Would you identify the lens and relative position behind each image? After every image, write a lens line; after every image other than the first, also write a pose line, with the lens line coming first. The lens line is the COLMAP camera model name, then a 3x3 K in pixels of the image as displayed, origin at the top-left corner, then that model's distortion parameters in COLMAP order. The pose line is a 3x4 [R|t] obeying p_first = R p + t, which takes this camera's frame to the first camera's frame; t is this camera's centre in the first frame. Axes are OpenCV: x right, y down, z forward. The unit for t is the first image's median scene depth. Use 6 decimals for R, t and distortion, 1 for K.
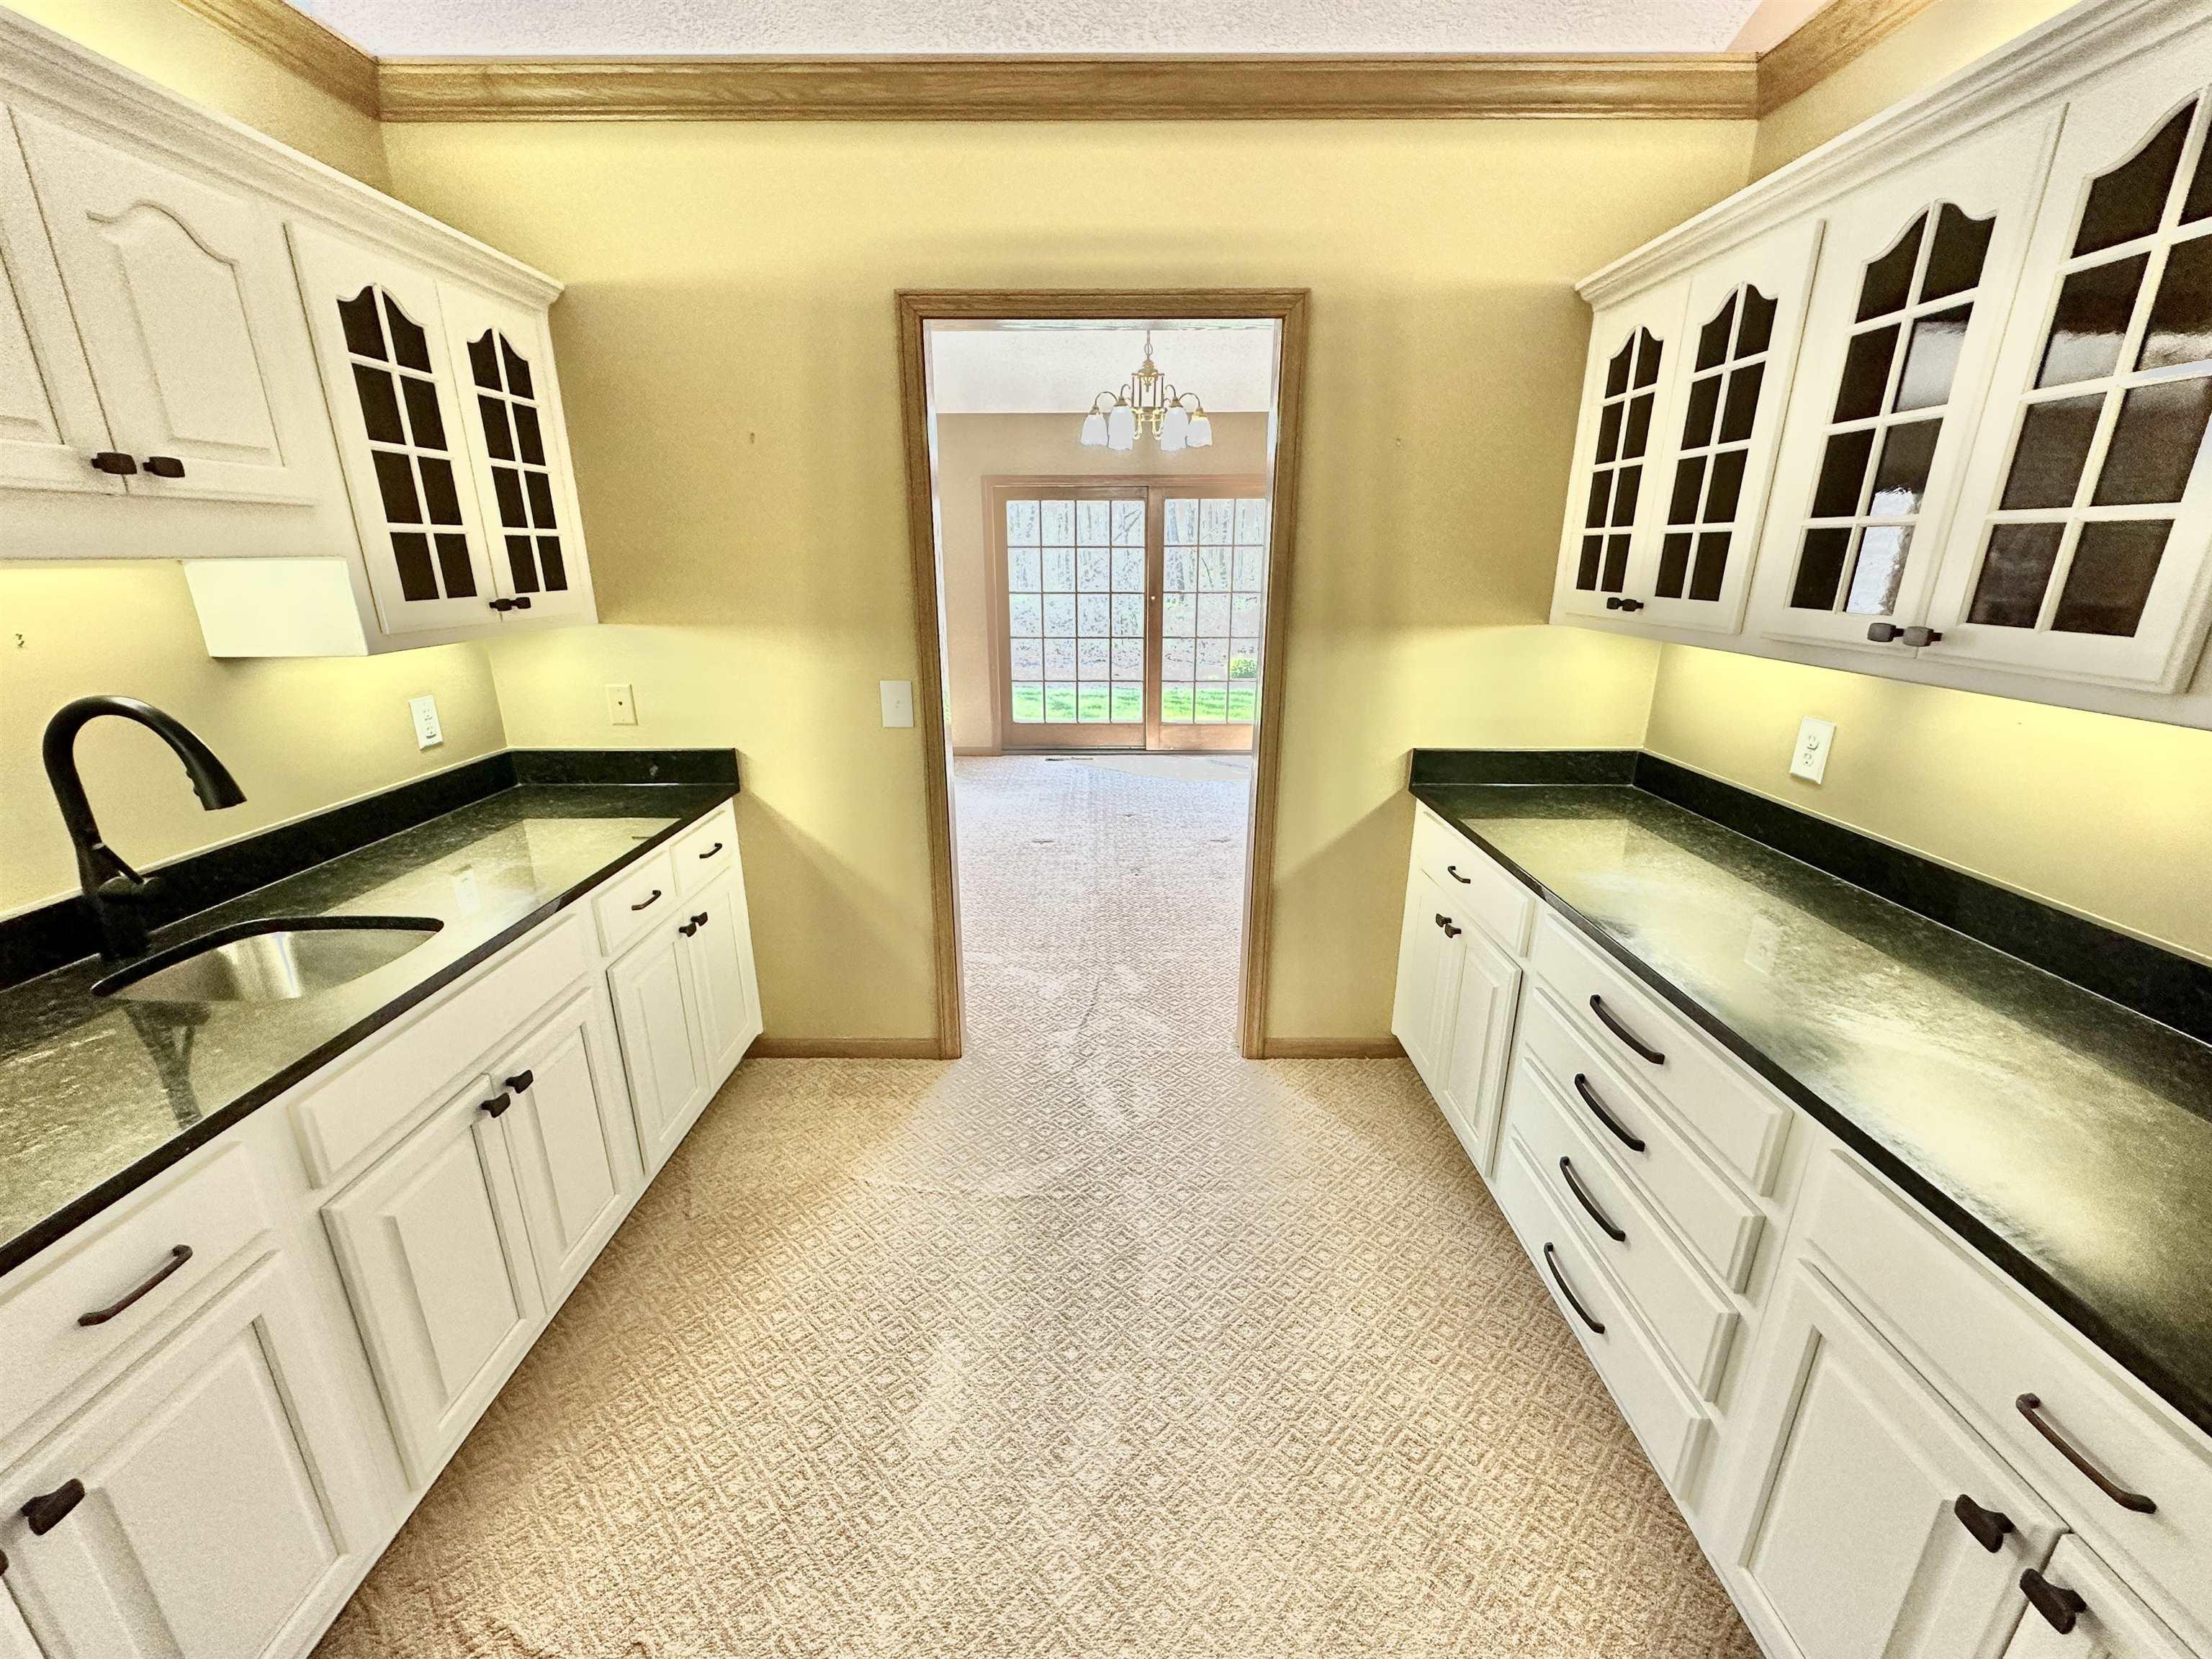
lens RADIAL K [[884.8, 0, 1113.6], [0, 884.8, 833.6], [0, 0, 1]] dist [-0.013916, 0.000245]
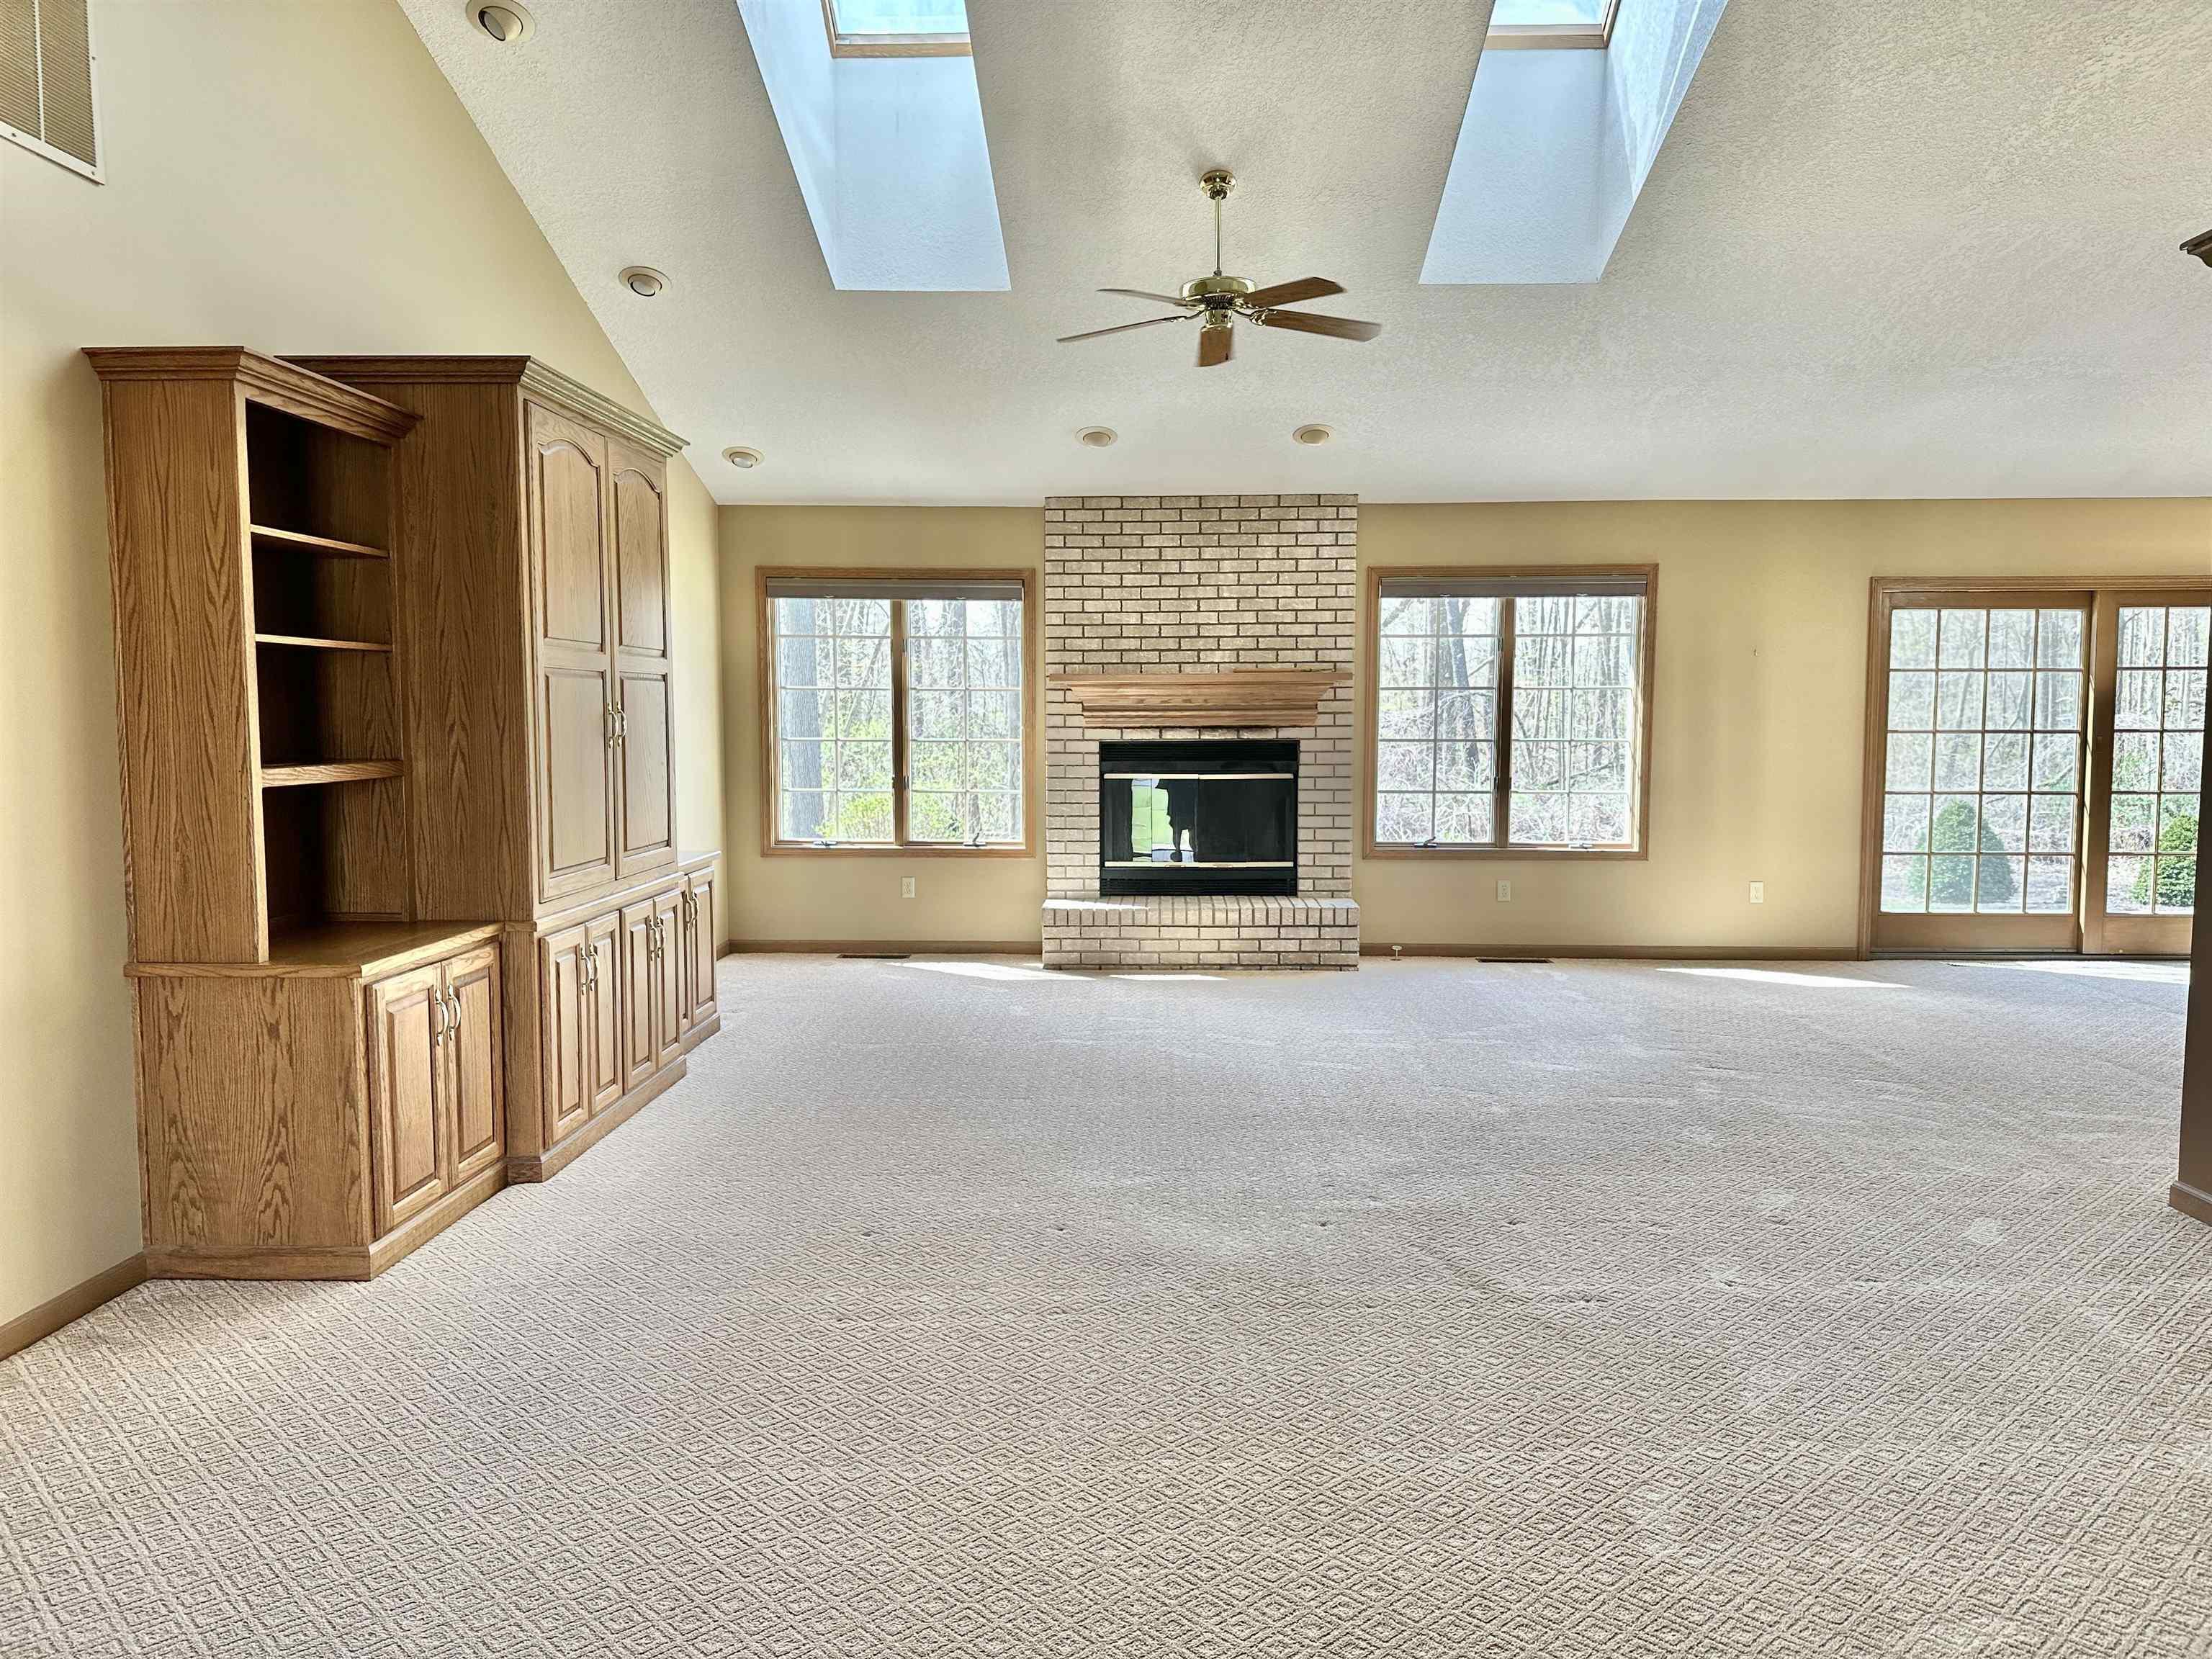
lens RADIAL K [[1557.0, 0, 1117.0], [0, 1557.0, 845.7], [0, 0, 1]] dist [0.142626, -0.293155]
pose [[0.999544, 0.003322, -0.030020, -0.696843], [-0.009812, 0.975737, -0.218726, 0.104519], [0.028565, 0.218921, 0.975324, -0.251282]]
